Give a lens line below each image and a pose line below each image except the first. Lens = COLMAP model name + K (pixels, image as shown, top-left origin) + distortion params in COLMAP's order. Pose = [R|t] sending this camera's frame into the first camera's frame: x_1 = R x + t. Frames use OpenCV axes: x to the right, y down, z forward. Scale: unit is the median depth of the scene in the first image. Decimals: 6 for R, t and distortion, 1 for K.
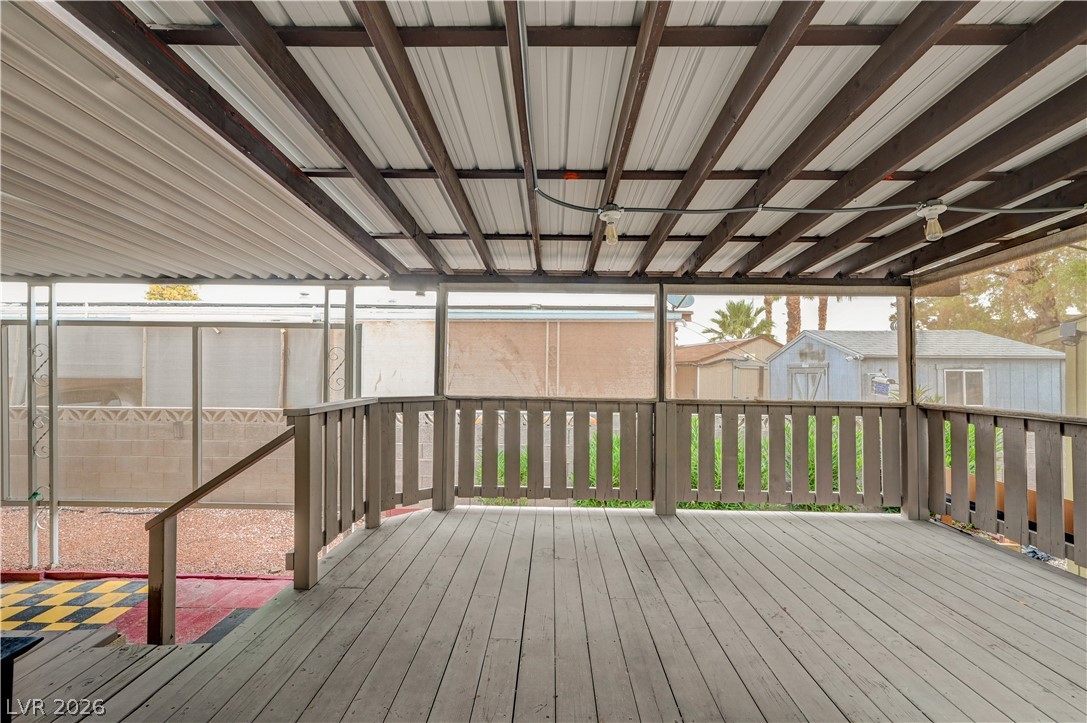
lens RADIAL K [[438.1, 0, 545.8], [0, 438.1, 359.8], [0, 0, 1]] dist [0.002926, 0.000576]
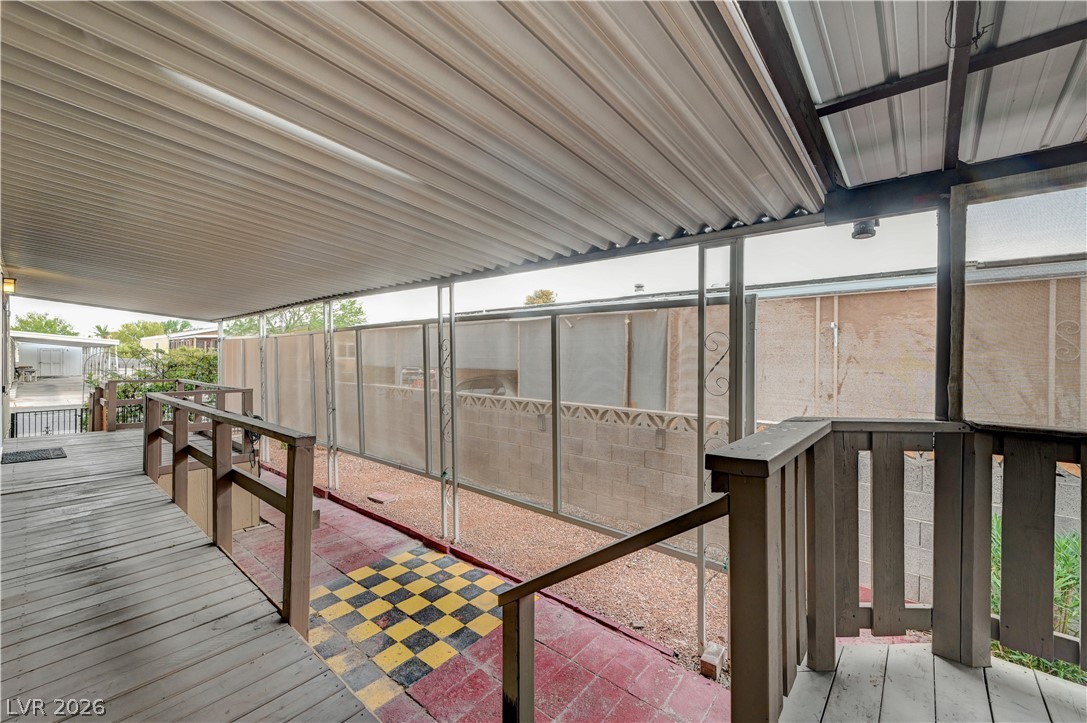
lens RADIAL K [[438.1, 0, 545.8], [0, 438.1, 359.8], [0, 0, 1]] dist [0.002926, 0.000576]
pose [[0.769858, 0.001996, -0.638212, -0.251808], [0.008451, 0.999876, 0.013321, 0.002620], [0.638159, -0.015649, 0.769745, 0.314349]]
